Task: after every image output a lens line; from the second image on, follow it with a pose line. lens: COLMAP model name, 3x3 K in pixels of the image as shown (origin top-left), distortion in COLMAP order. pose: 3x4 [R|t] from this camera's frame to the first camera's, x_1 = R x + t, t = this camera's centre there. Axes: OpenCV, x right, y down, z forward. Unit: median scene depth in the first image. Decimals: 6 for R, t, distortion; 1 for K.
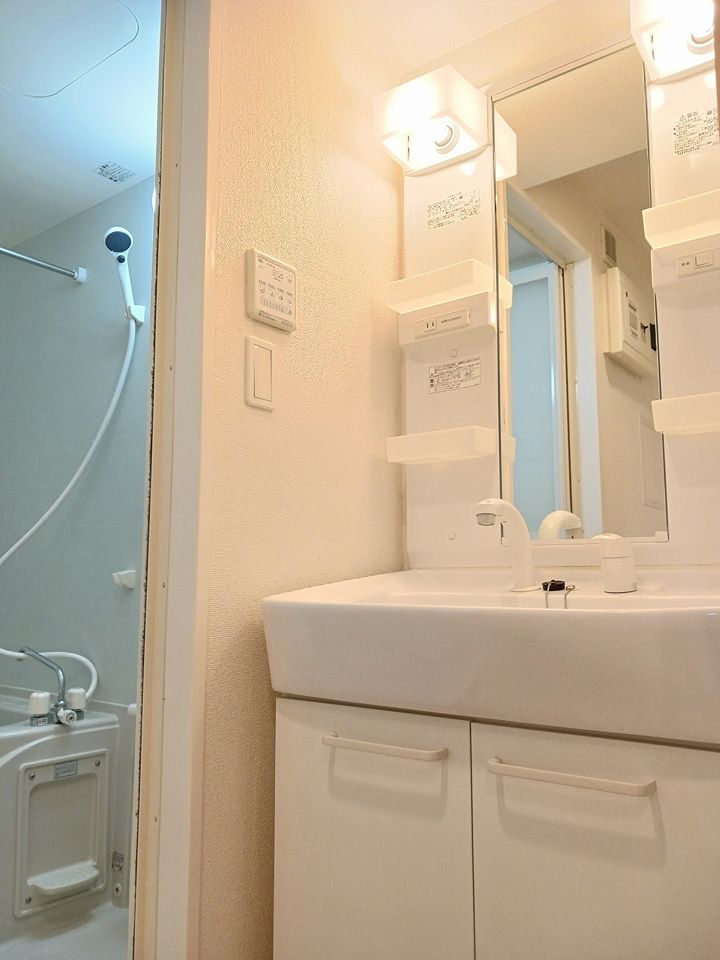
lens RADIAL K [[758.3, 0, 360.1], [0, 758.3, 487.1], [0, 0, 1]] dist [0.043340, -0.027597]
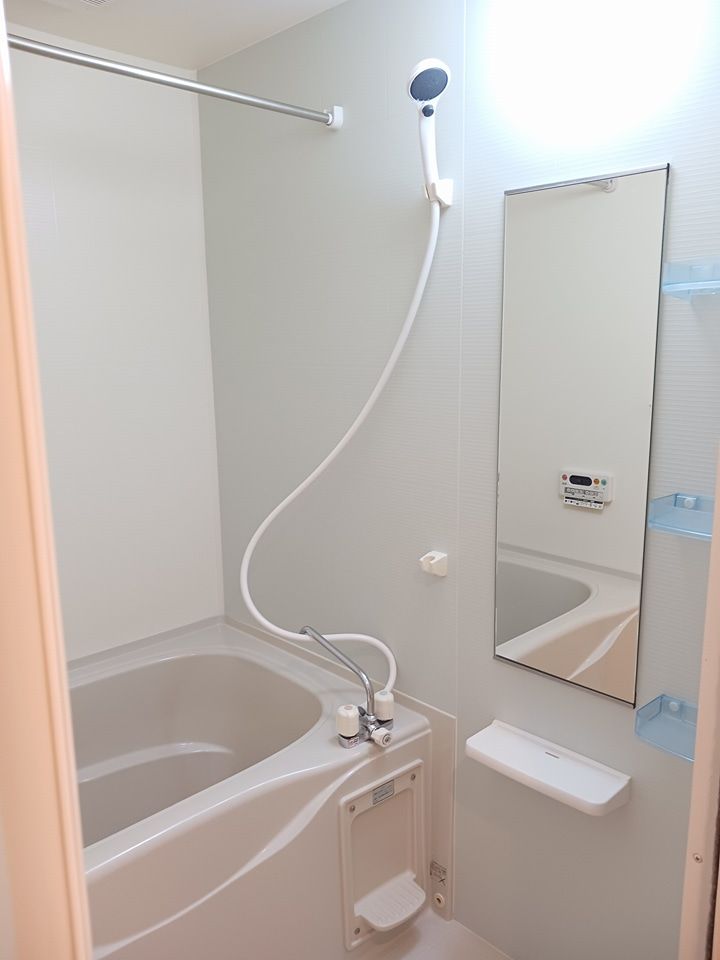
lens RADIAL K [[758.3, 0, 356.2], [0, 758.3, 478.1], [0, 0, 1]] dist [0.043340, -0.027597]
pose [[0.985472, 0.017678, -0.168916, -0.266913], [0.033371, 0.955026, 0.294638, -0.200998], [0.166528, -0.295994, 0.940562, 0.295094]]
